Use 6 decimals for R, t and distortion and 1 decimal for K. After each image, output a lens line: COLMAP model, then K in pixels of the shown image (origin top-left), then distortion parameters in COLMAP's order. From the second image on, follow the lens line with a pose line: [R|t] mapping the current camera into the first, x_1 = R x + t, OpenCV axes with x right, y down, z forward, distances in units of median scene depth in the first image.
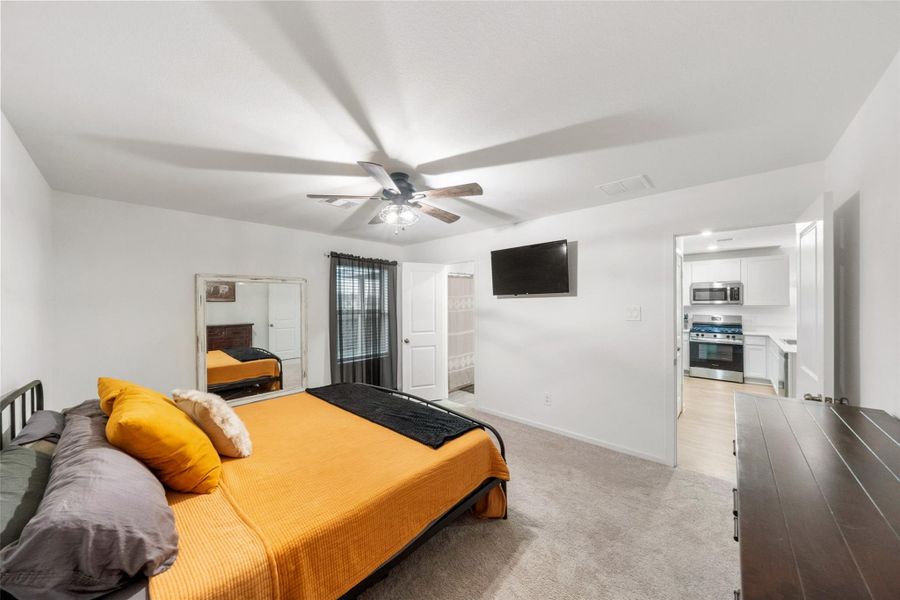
lens RADIAL K [[303.6, 0, 449.7], [0, 303.6, 303.6], [0, 0, 1]] dist [0.000015, 0.000008]
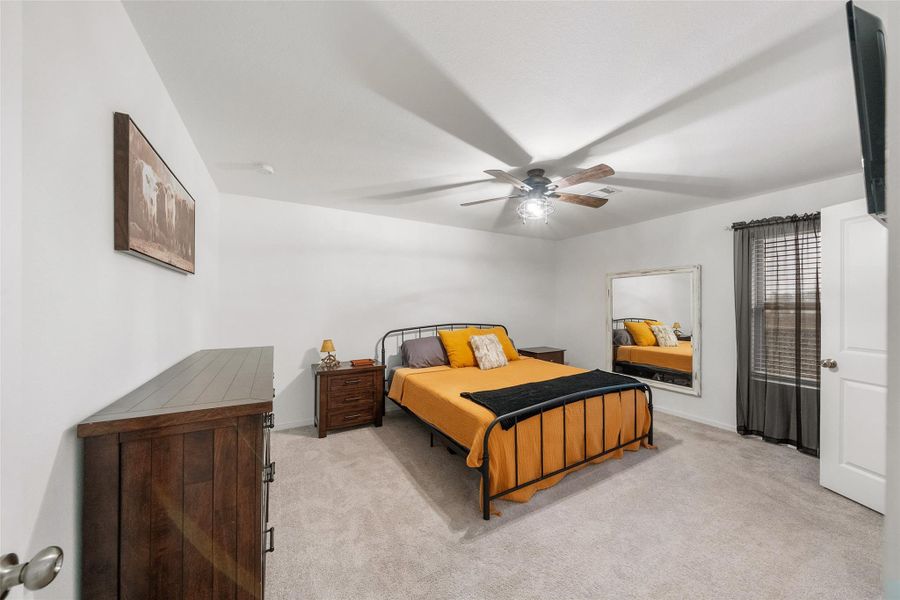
lens RADIAL K [[303.6, 0, 449.6], [0, 303.6, 301.3], [0, 0, 1]] dist [0.000015, 0.000008]
pose [[-0.278752, -0.000024, -0.960363, 0.515139], [-0.006071, 0.999980, 0.001738, 0.022818], [0.960344, 0.006315, -0.278746, 0.540392]]
